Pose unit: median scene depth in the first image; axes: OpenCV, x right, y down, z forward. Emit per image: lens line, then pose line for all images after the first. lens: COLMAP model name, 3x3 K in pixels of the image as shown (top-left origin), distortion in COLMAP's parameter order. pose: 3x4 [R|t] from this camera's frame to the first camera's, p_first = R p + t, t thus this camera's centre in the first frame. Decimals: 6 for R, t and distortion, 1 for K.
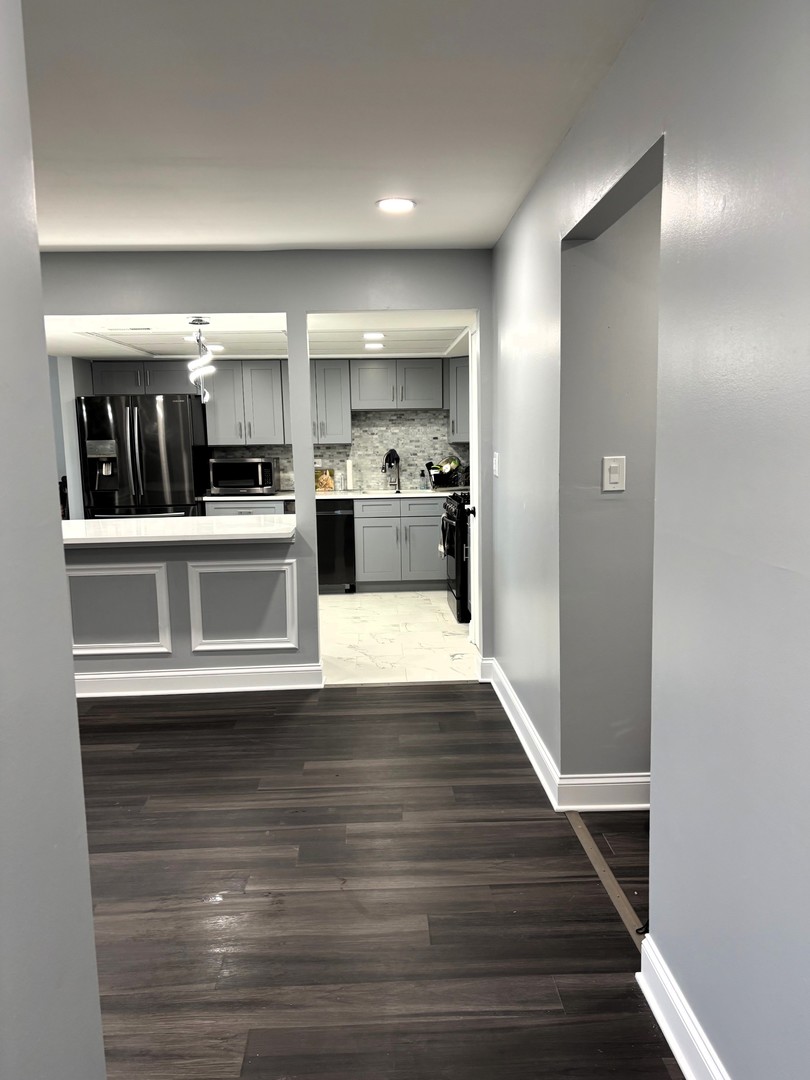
lens RADIAL K [[853.2, 0, 411.8], [0, 853.2, 543.1], [0, 0, 1]] dist [0.031286, -0.002140]
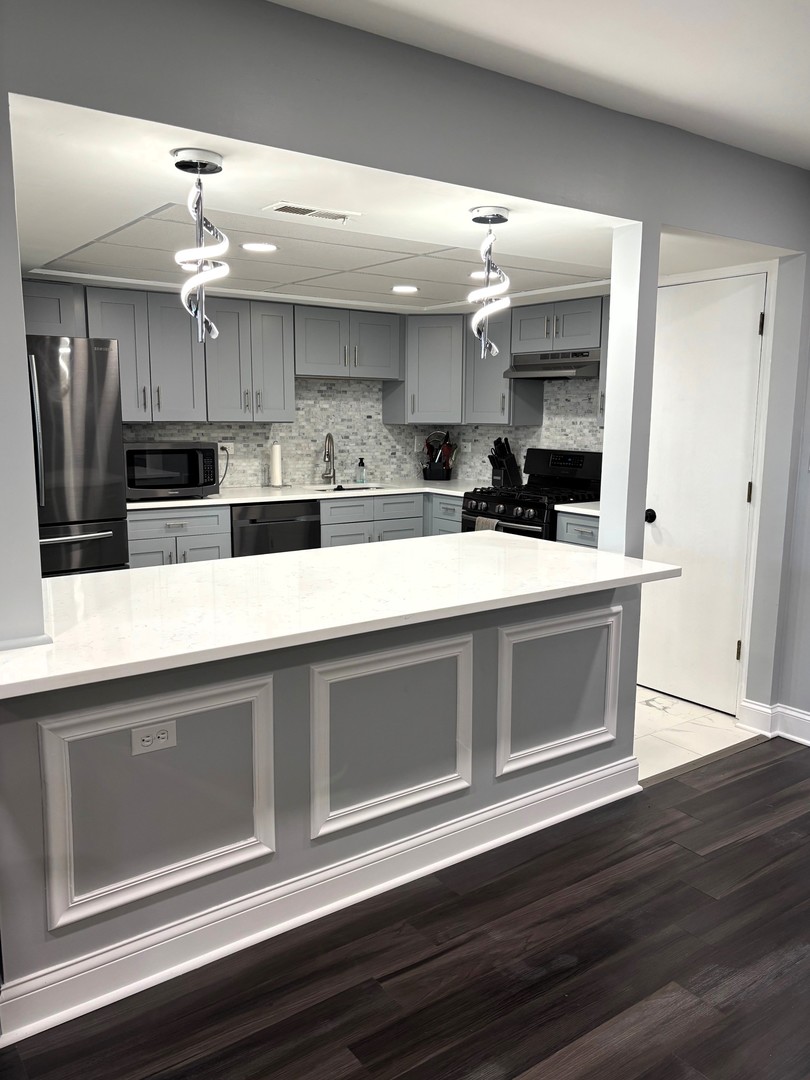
lens RADIAL K [[853.2, 0, 404.2], [0, 853.2, 539.6], [0, 0, 1]] dist [0.031286, -0.002140]
pose [[0.826497, -0.058786, 0.559864, -0.390573], [0.044943, 0.998249, 0.038471, -0.039420], [-0.561145, -0.006634, 0.827691, 0.335960]]
